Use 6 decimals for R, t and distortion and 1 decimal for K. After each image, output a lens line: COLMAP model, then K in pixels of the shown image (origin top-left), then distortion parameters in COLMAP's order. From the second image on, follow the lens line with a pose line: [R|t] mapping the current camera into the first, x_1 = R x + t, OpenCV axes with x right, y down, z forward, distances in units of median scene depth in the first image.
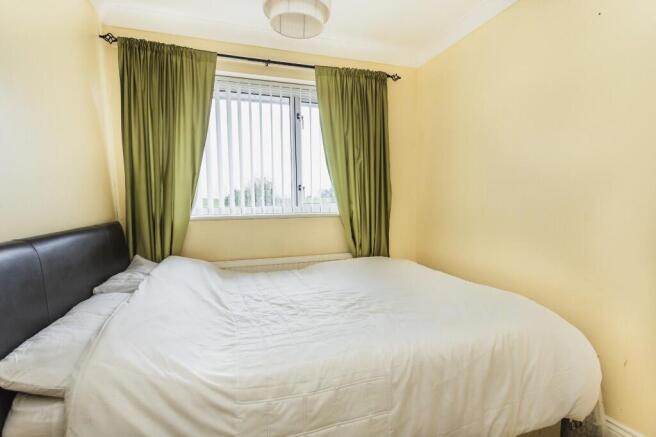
lens RADIAL K [[324.0, 0, 328.0], [0, 324.0, 218.5], [0, 0, 1]] dist [-0.002612, -0.000067]
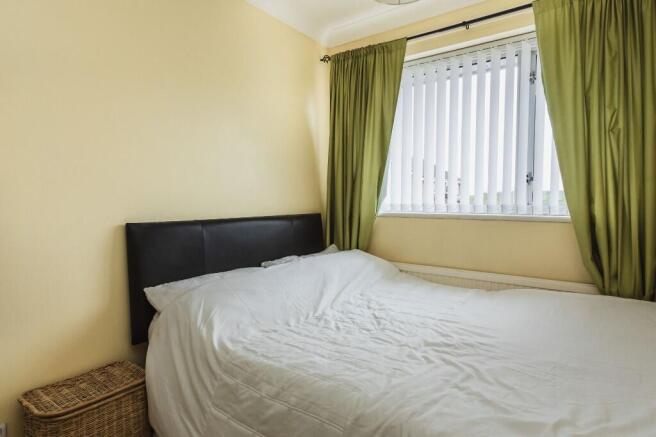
lens RADIAL K [[360.5, 0, 284.8], [0, 360.5, 198.5], [0, 0, 1]] dist [-0.001479, -0.000145]
pose [[0.545521, 0.012324, -0.838006, 0.484335], [-0.048519, 0.998679, -0.016897, -0.021038], [0.836691, 0.049877, 0.545399, 0.234911]]
